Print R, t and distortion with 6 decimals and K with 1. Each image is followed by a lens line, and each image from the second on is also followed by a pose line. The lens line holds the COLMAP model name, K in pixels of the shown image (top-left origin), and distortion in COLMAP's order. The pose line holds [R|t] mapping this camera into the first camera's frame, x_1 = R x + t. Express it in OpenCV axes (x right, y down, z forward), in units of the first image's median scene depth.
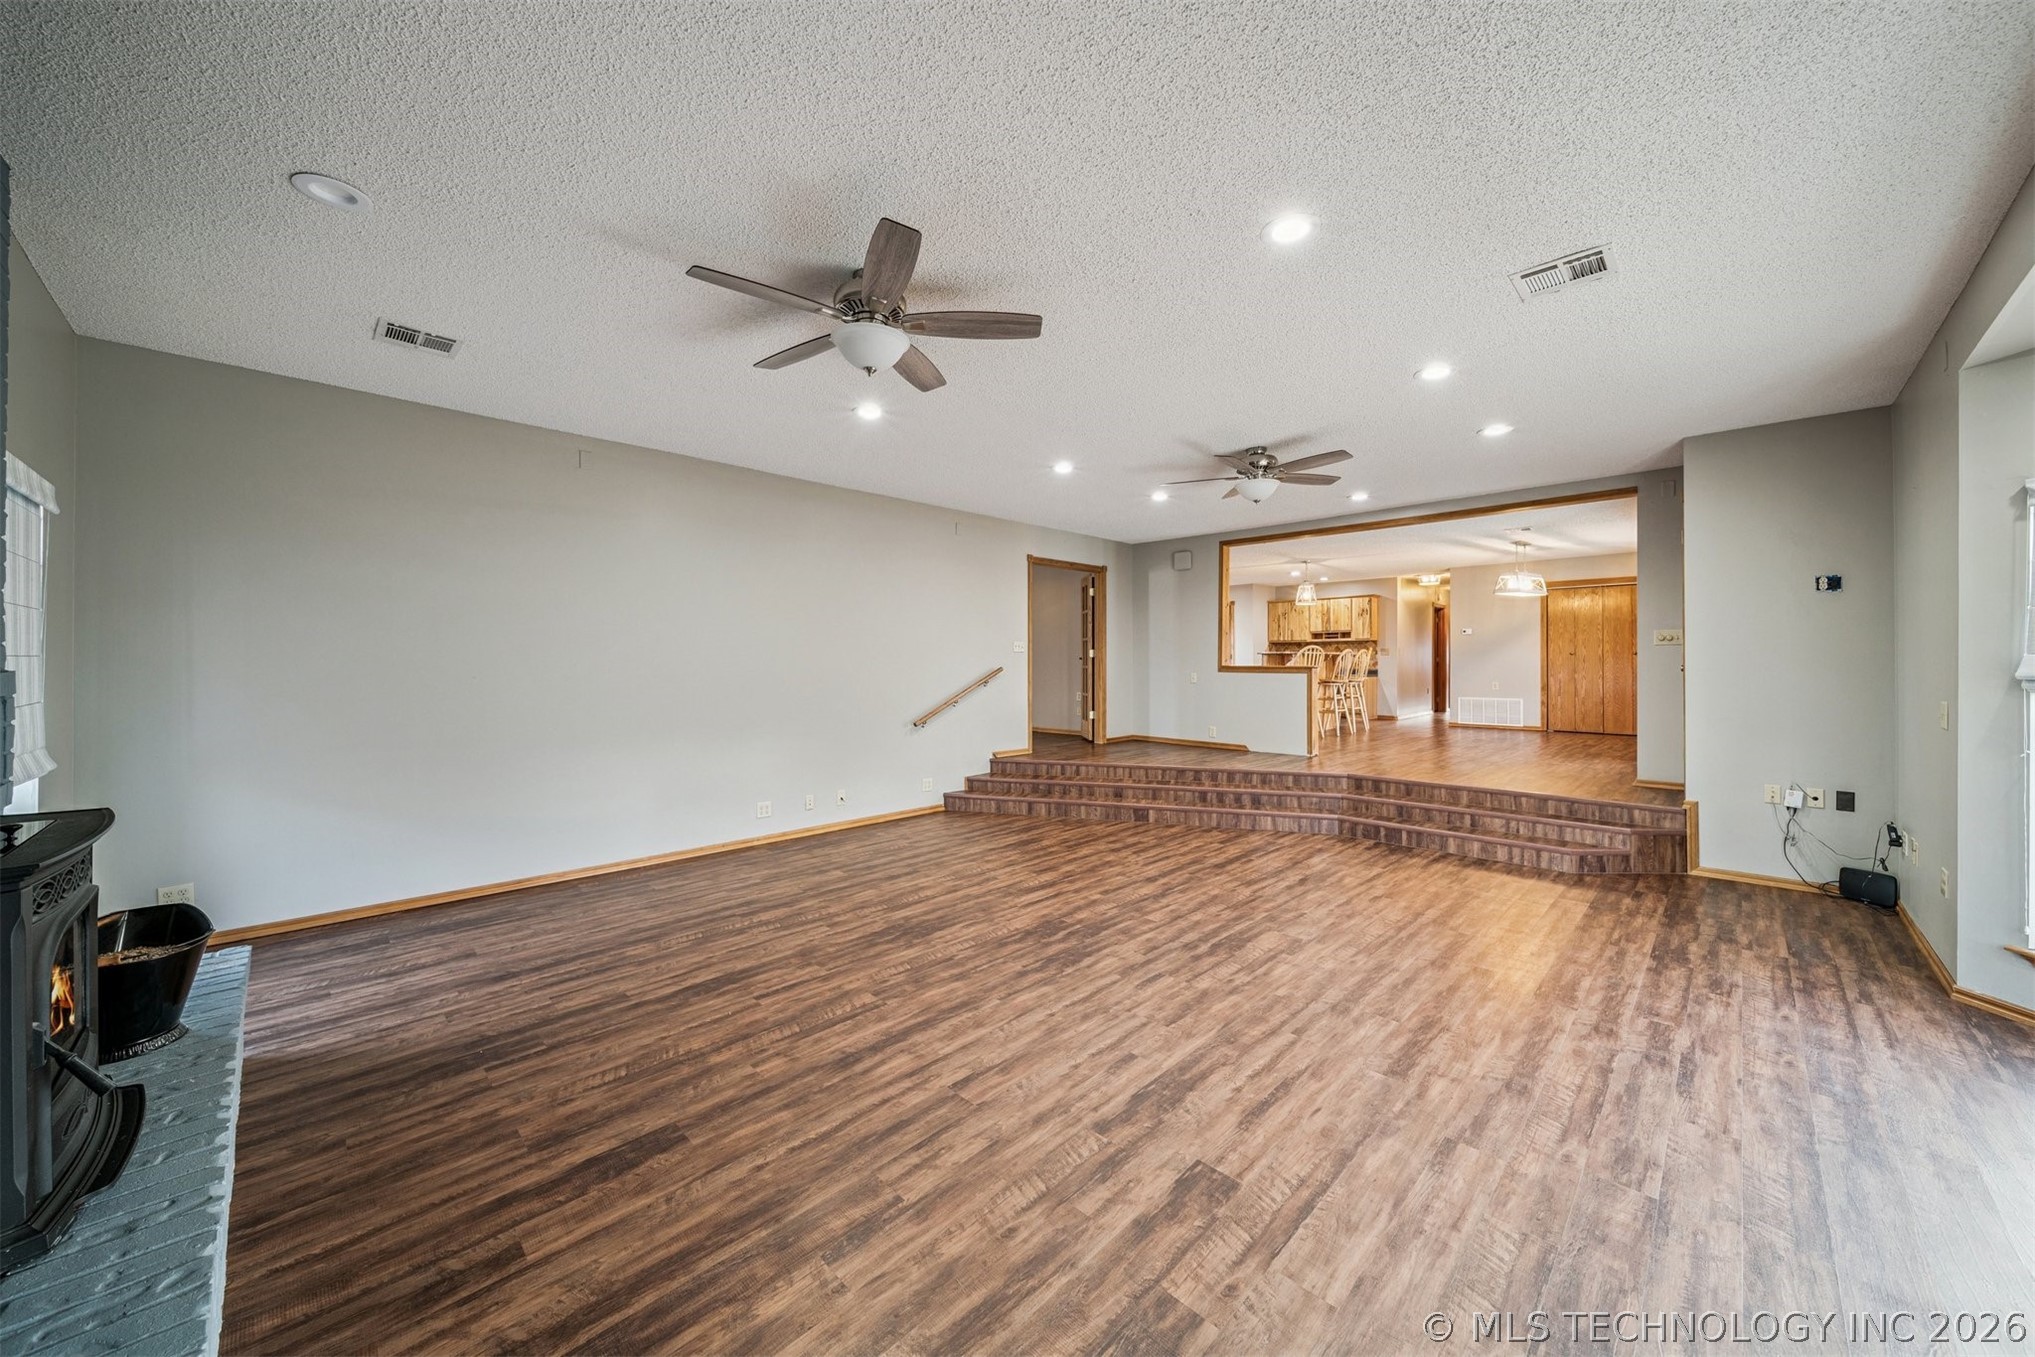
lens RADIAL K [[720.1, 0, 1001.1], [0, 720.1, 661.9], [0, 0, 1]] dist [0.021448, -0.006545]
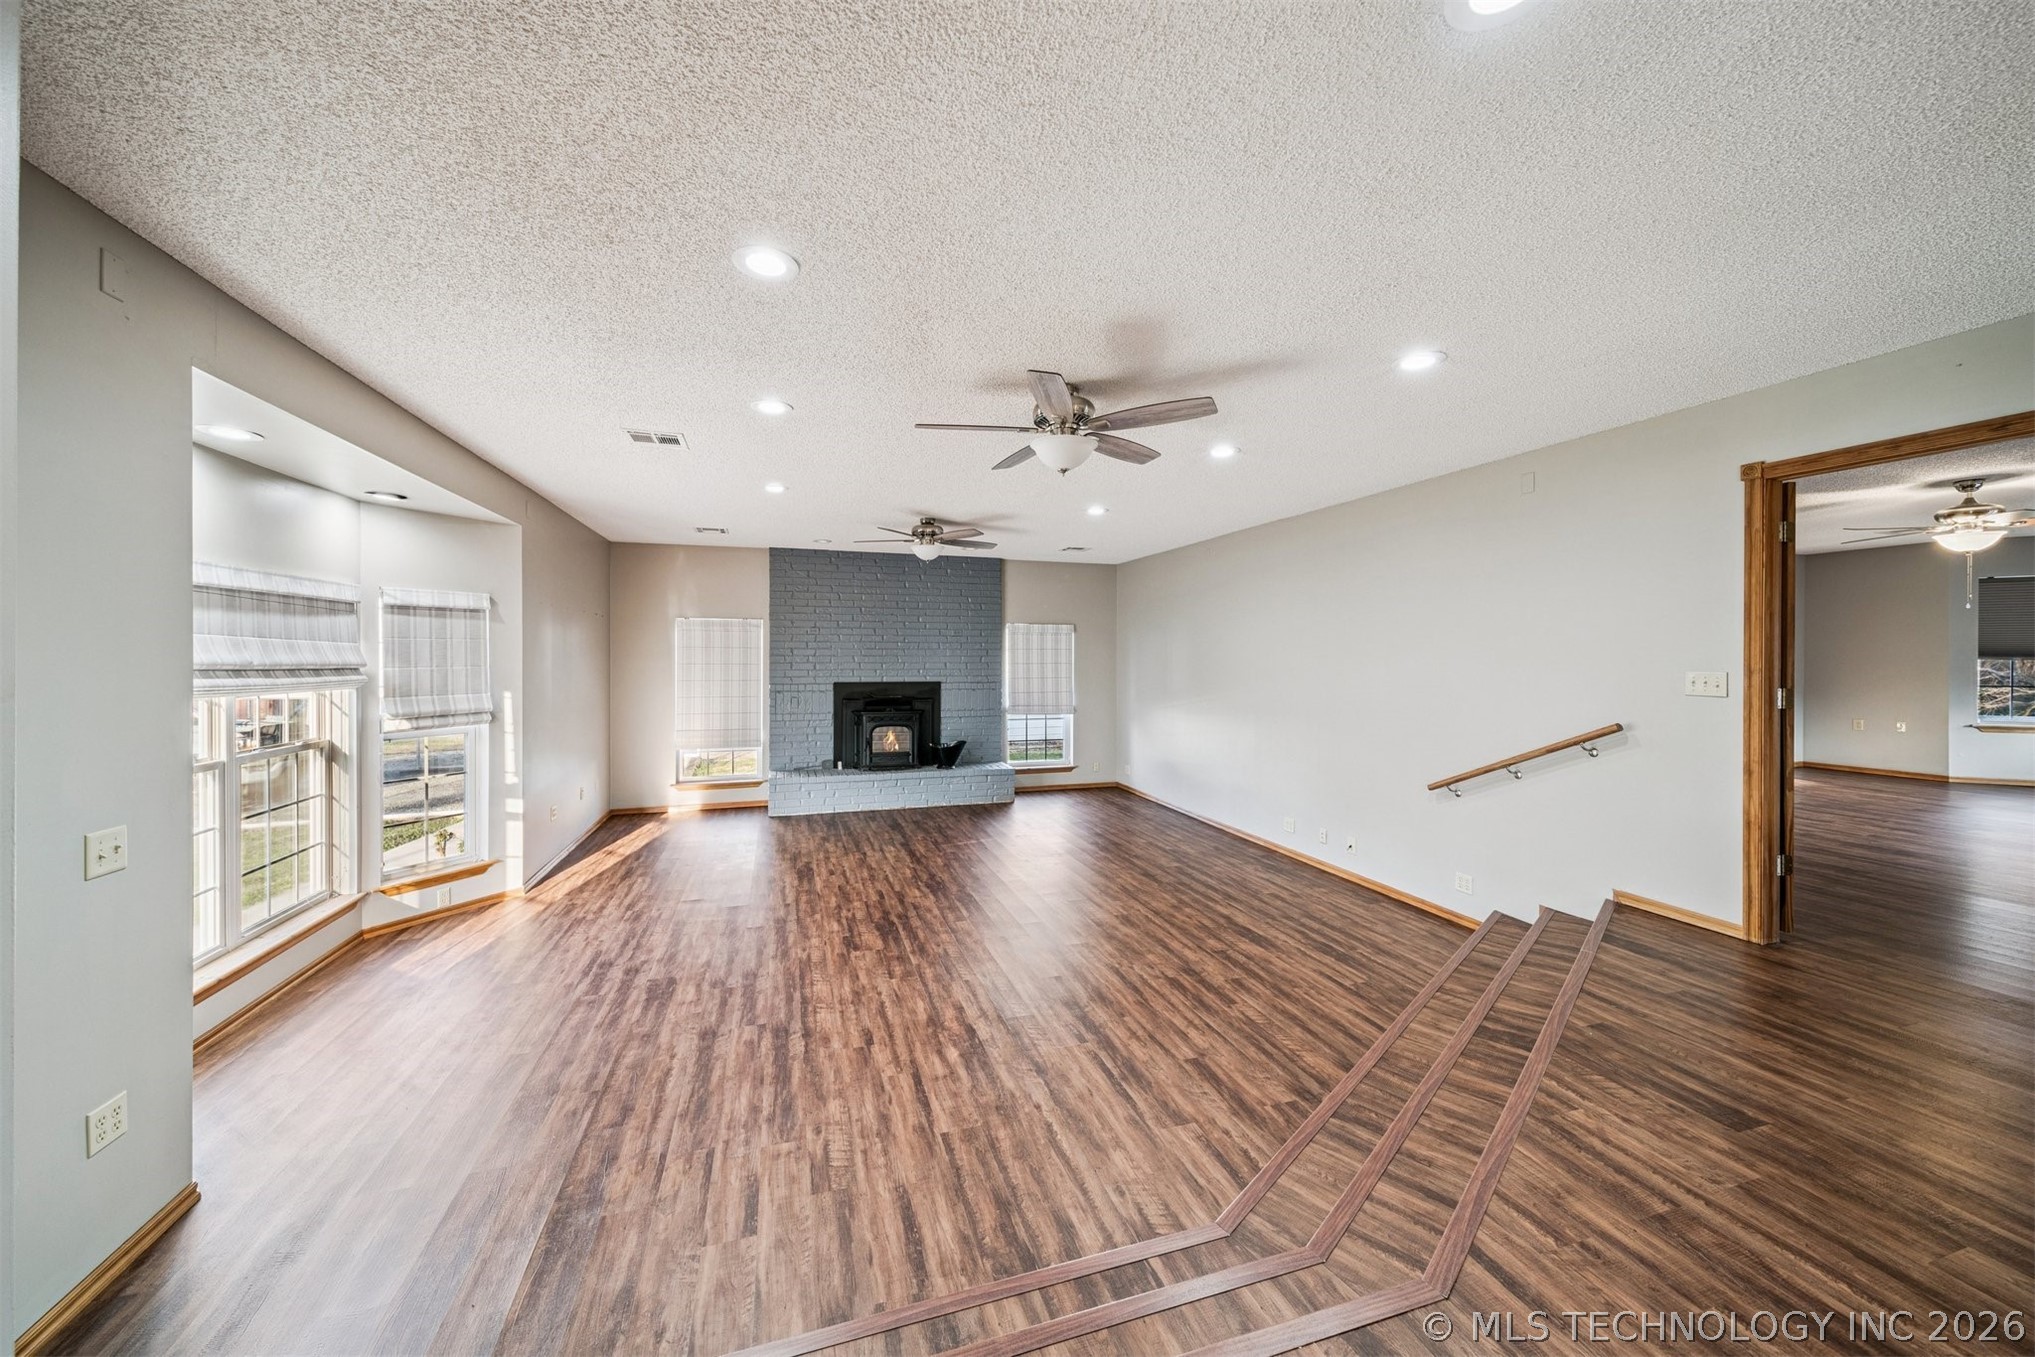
lens RADIAL K [[720.1, 0, 1001.1], [0, 720.1, 661.9], [0, 0, 1]] dist [0.021448, -0.006545]
pose [[-0.466841, 0.006762, -0.884315, 1.104953], [0.000313, 0.999972, 0.007480, -0.068183], [0.884341, 0.003215, -0.466830, 1.460085]]
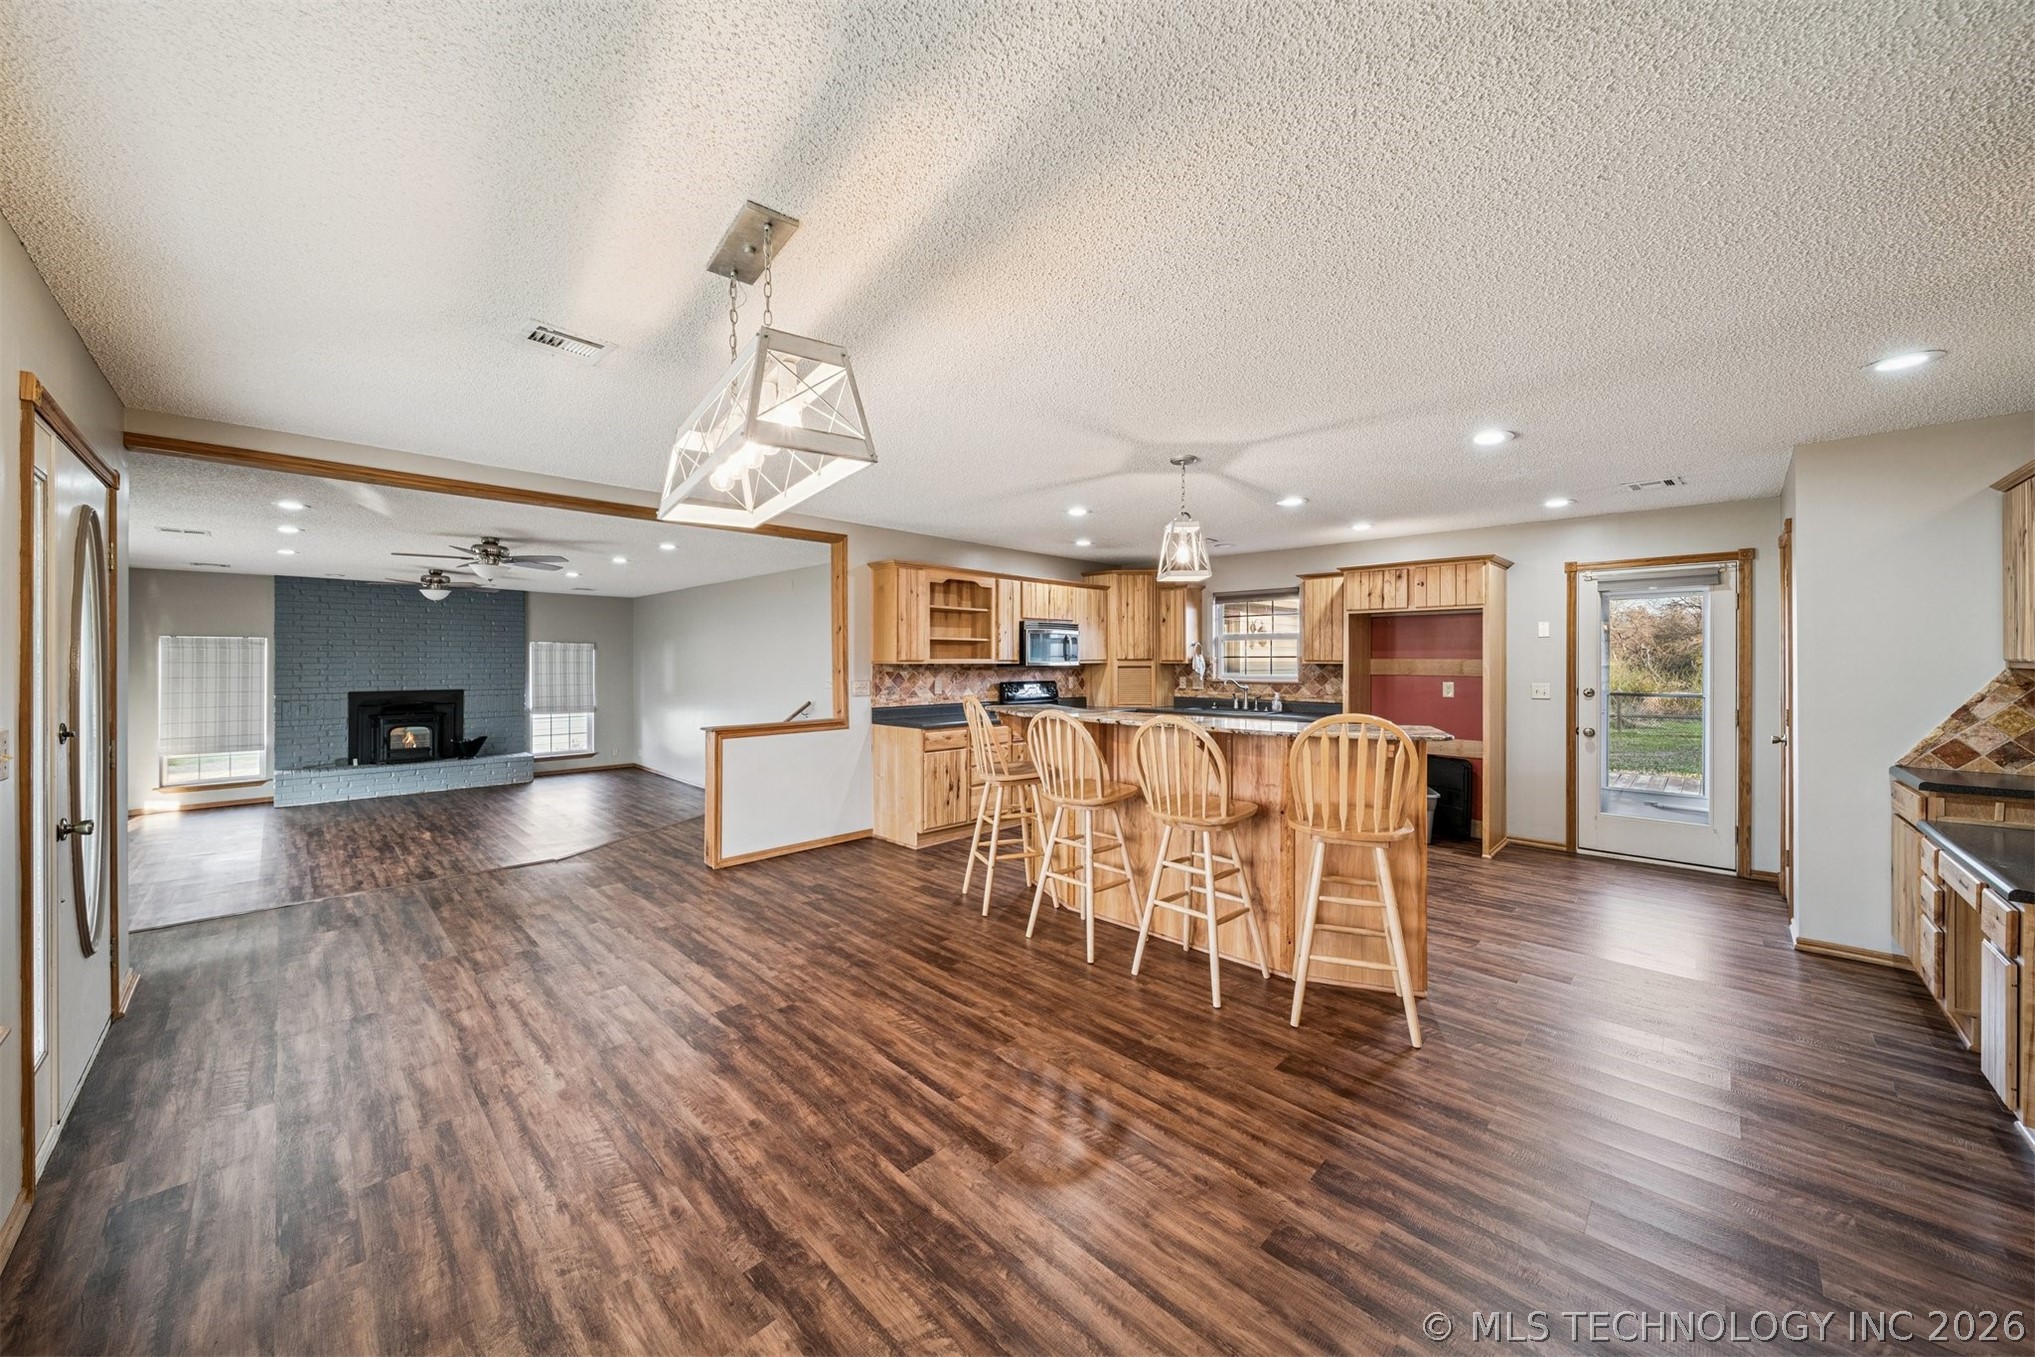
lens RADIAL K [[717.5, 0, 1007.5], [0, 717.5, 657.8], [0, 0, 1]] dist [0.009056, -0.004802]
pose [[0.012070, -0.002855, -0.999923, 1.893868], [0.001641, 0.999995, -0.002836, -0.096132], [0.999926, -0.001606, 0.012074, 2.203605]]
